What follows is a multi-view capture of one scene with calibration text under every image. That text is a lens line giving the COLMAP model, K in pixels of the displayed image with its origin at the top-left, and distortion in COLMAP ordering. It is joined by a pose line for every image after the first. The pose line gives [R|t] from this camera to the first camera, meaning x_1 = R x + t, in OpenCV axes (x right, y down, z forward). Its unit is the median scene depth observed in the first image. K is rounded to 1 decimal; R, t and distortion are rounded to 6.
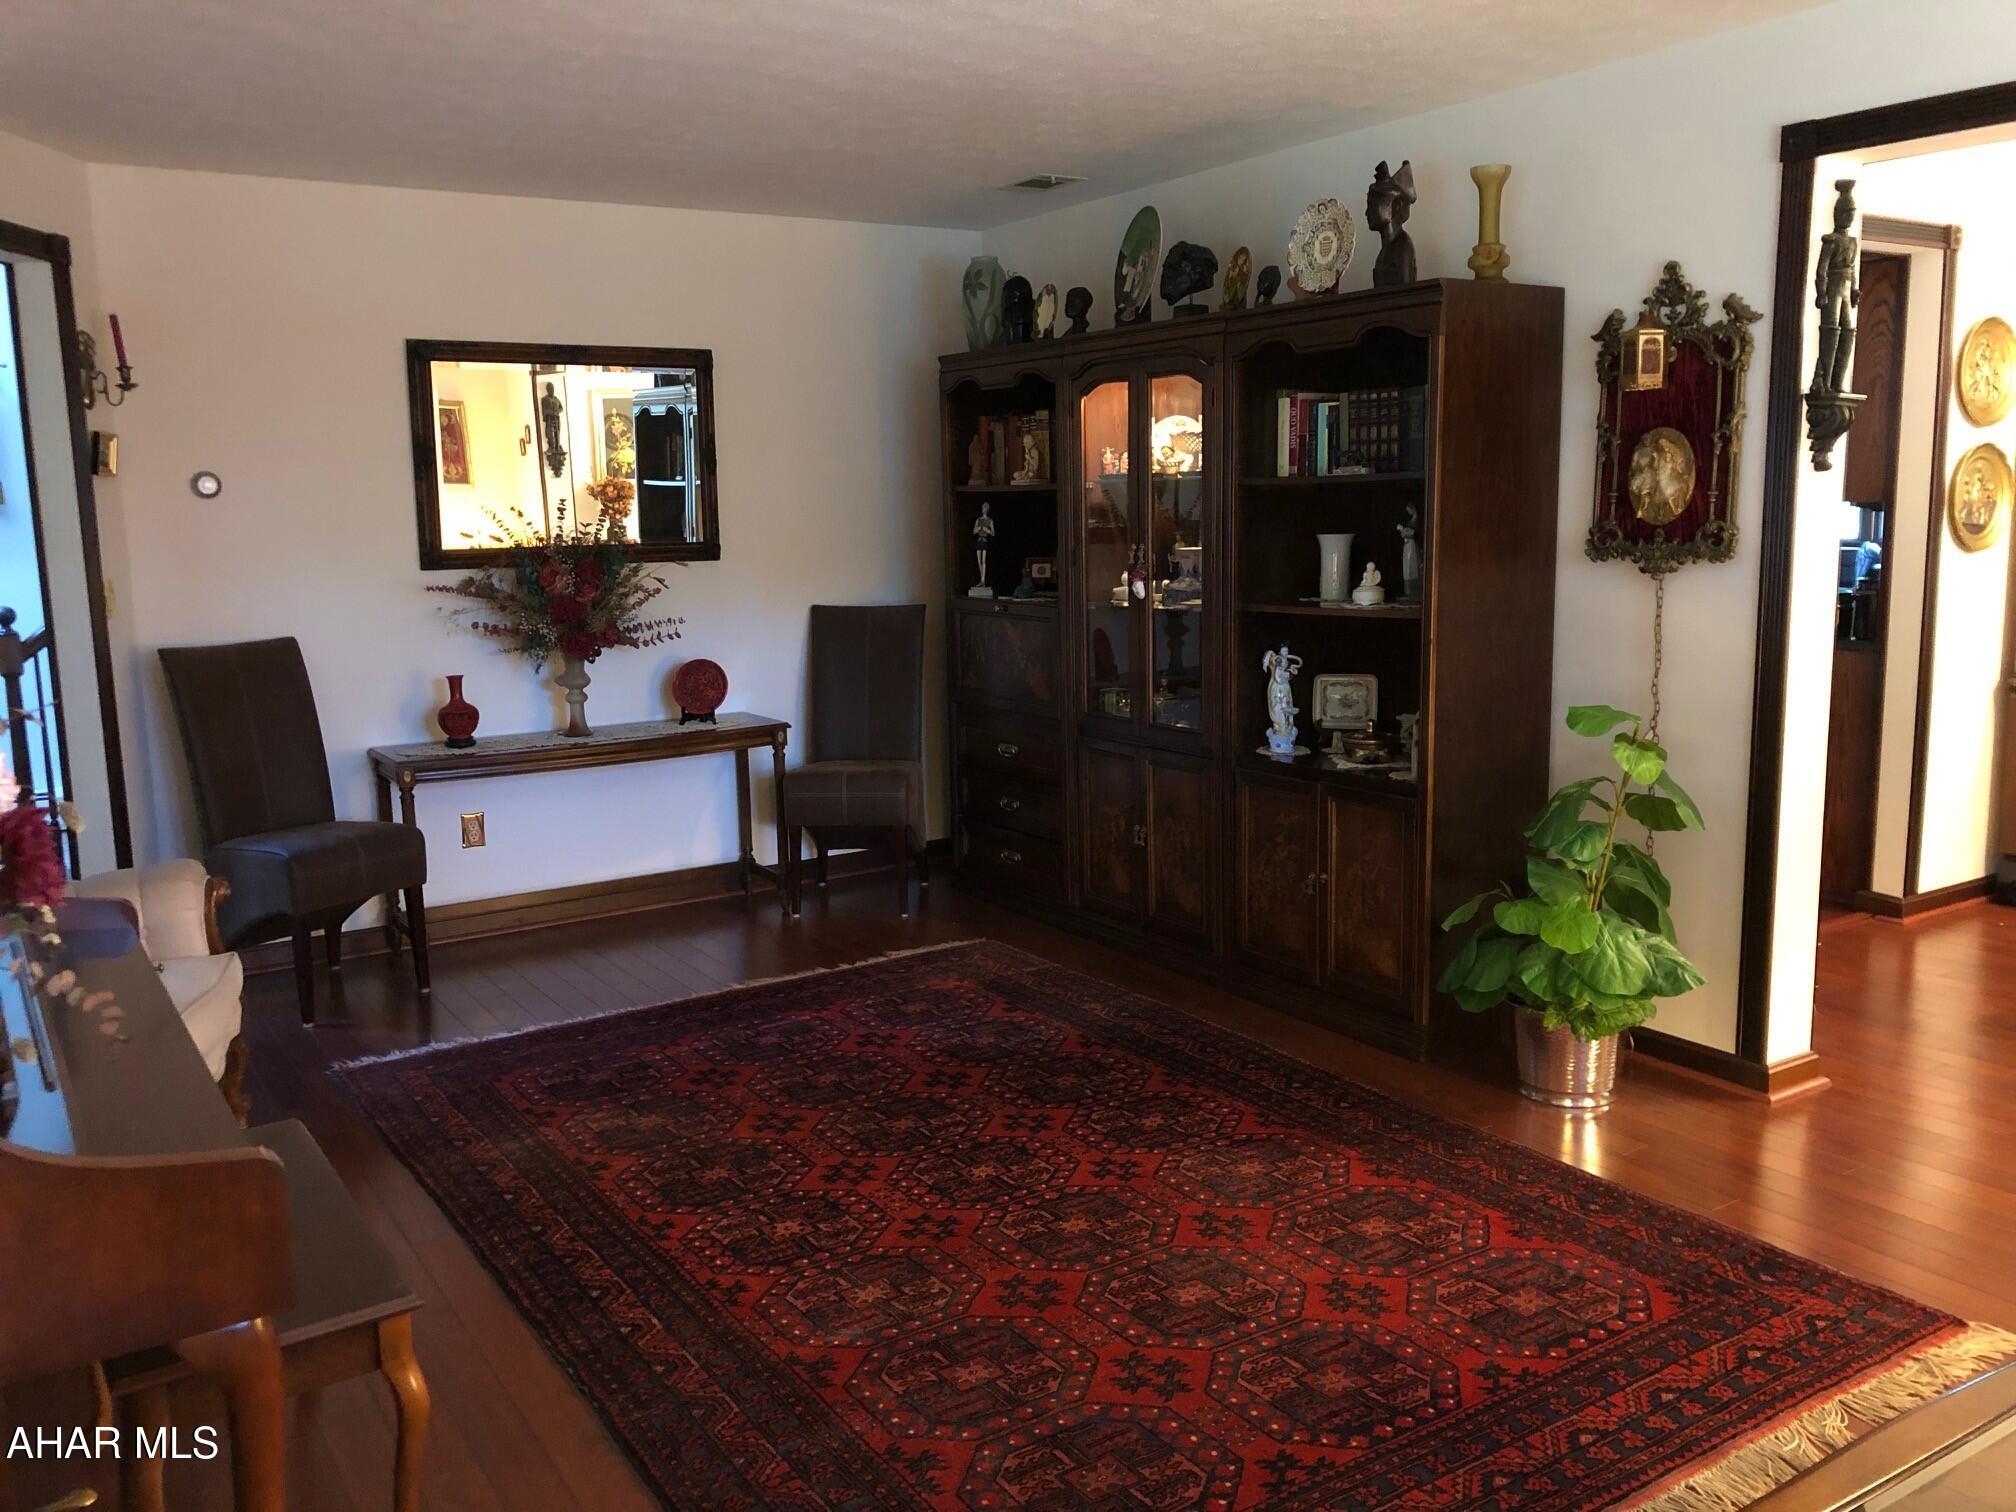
lens RADIAL K [[1650.4, 0, 1002.8], [0, 1650.4, 743.5], [0, 0, 1]] dist [0.025616, -0.013178]
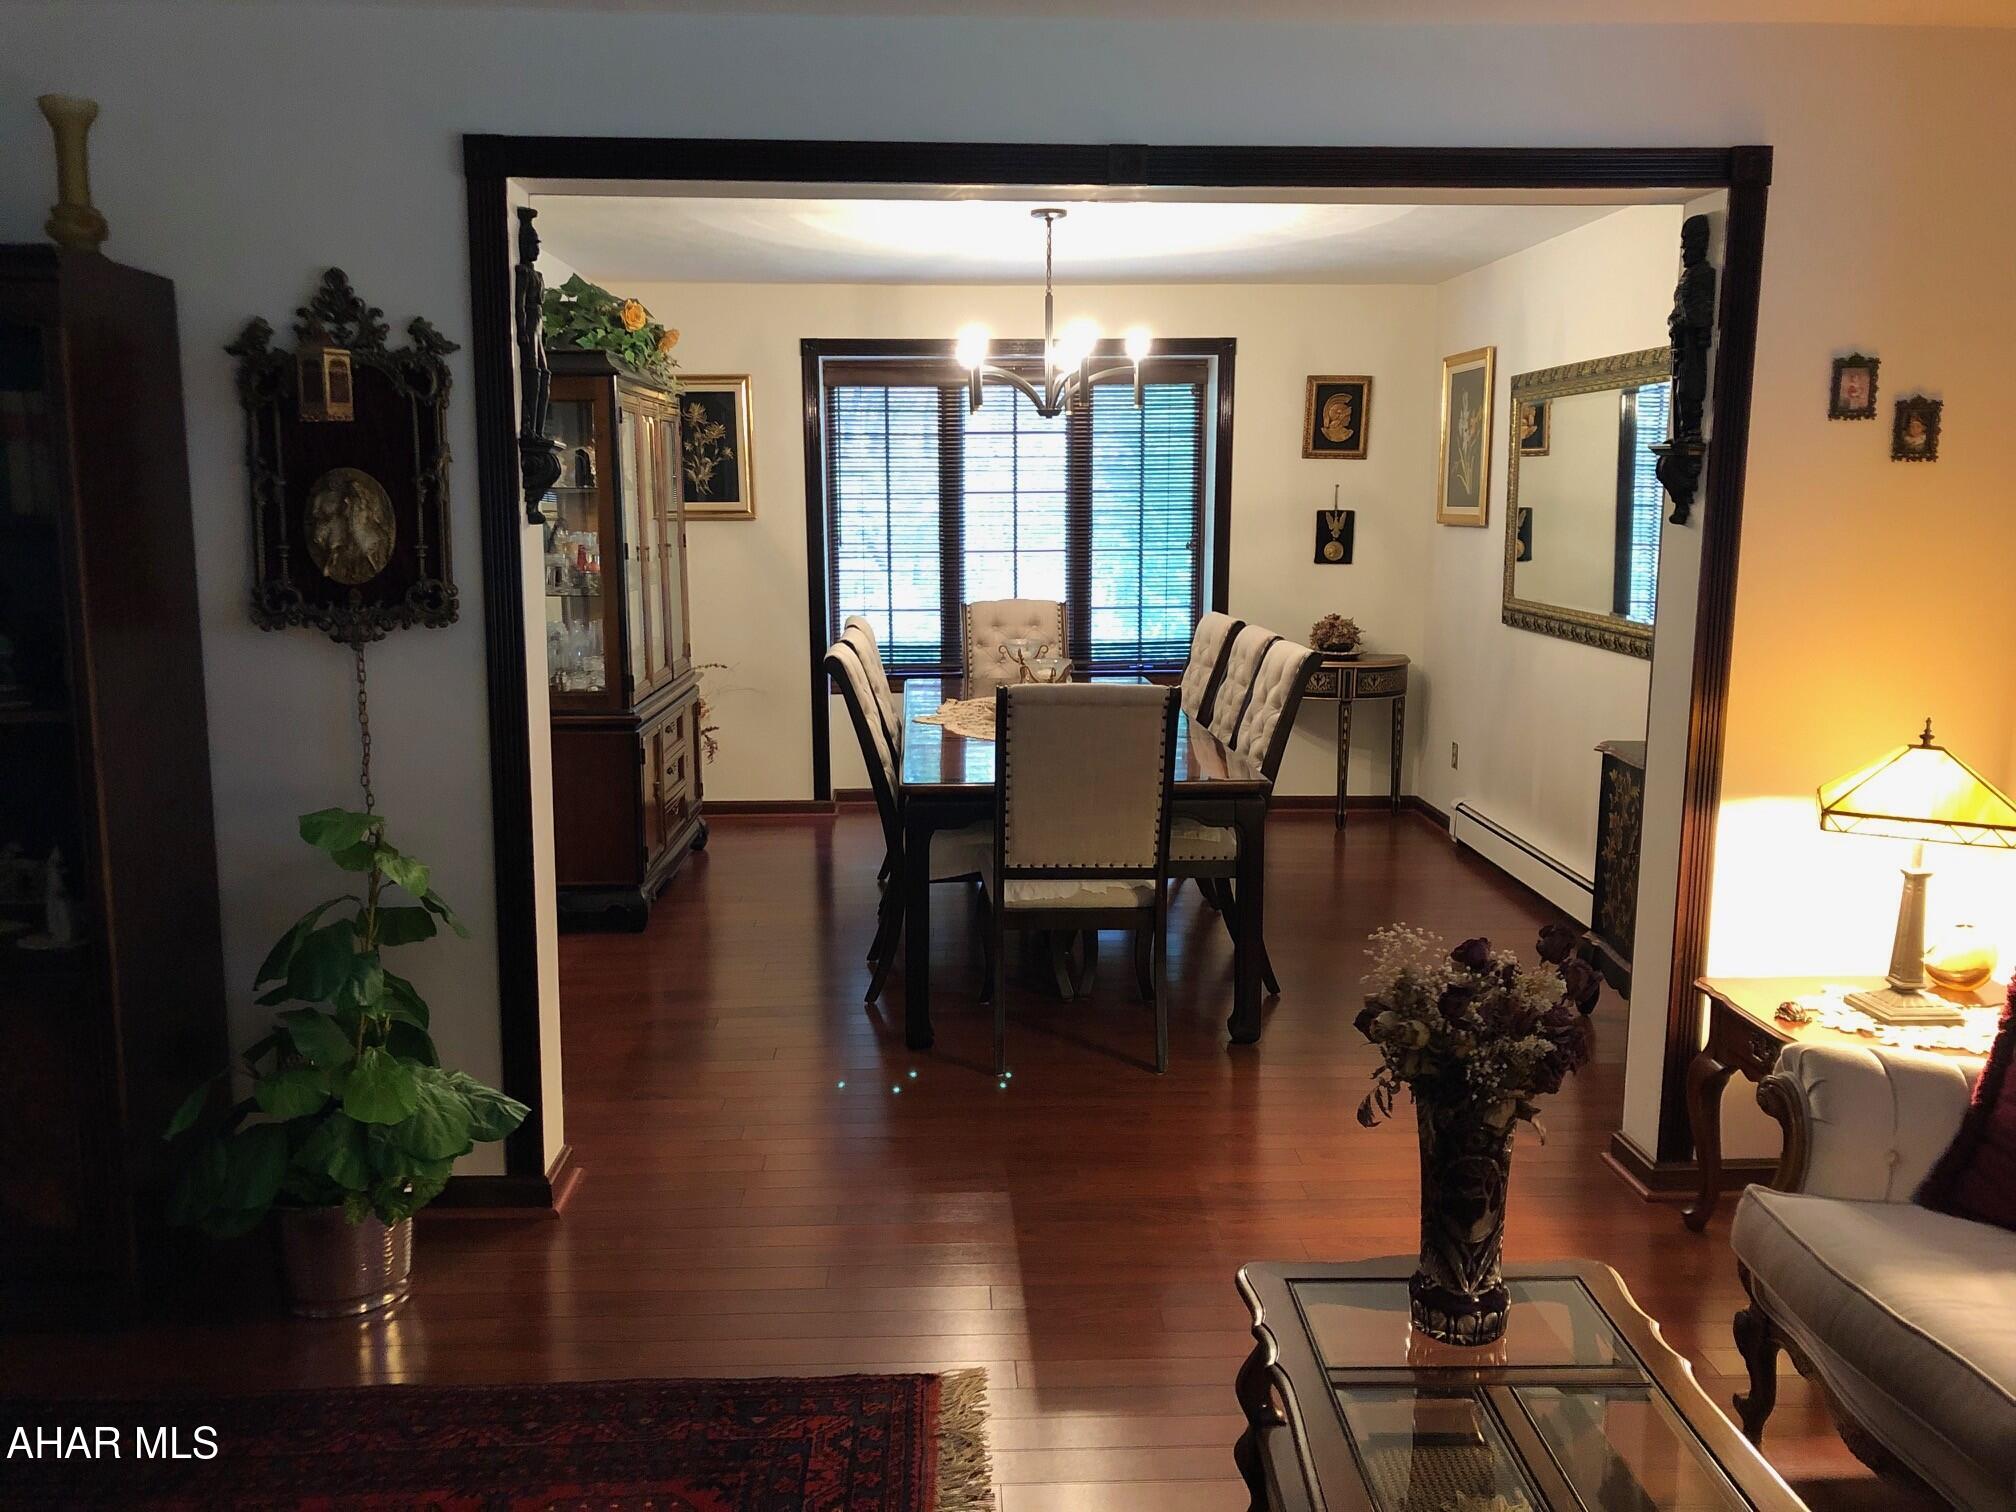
lens RADIAL K [[1650.4, 0, 1002.8], [0, 1650.4, 743.5], [0, 0, 1]] dist [0.025616, -0.013178]
pose [[0.510738, -0.106035, 0.853172, -0.158641], [0.118711, 0.991557, 0.052169, -0.058238], [-0.851501, 0.074636, 0.519014, 0.301105]]
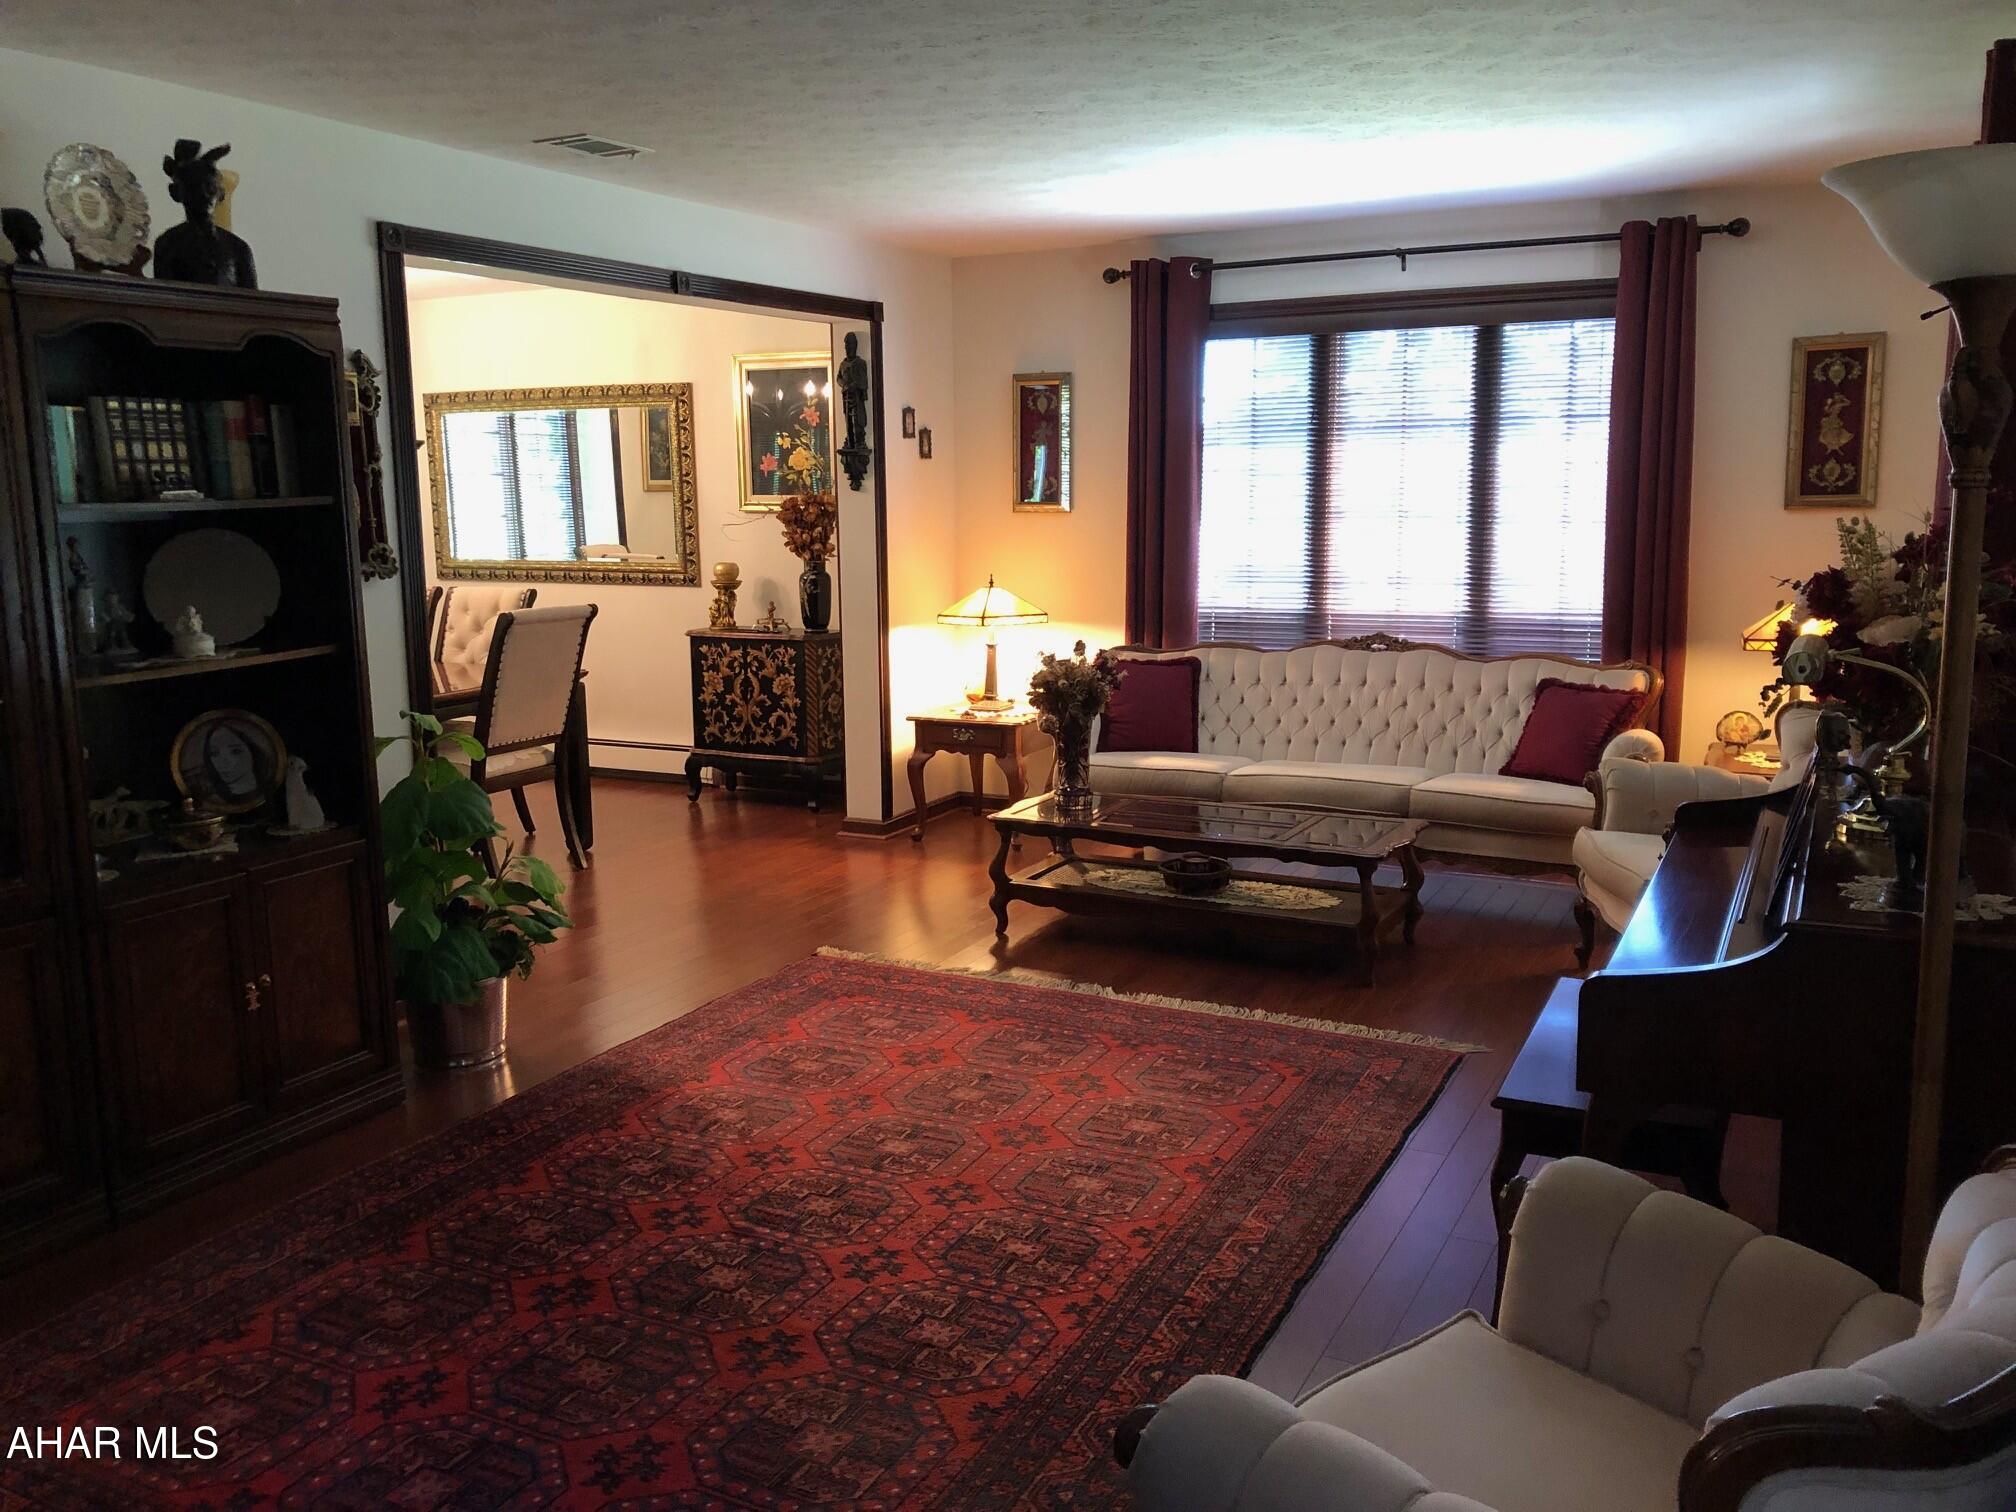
lens RADIAL K [[1650.4, 0, 1002.8], [0, 1650.4, 743.5], [0, 0, 1]] dist [0.025616, -0.013178]
pose [[-0.499188, -0.110248, 0.859451, -0.794174], [0.157101, 0.963919, 0.214896, -0.177169], [-0.852133, 0.242294, -0.463857, 1.181078]]
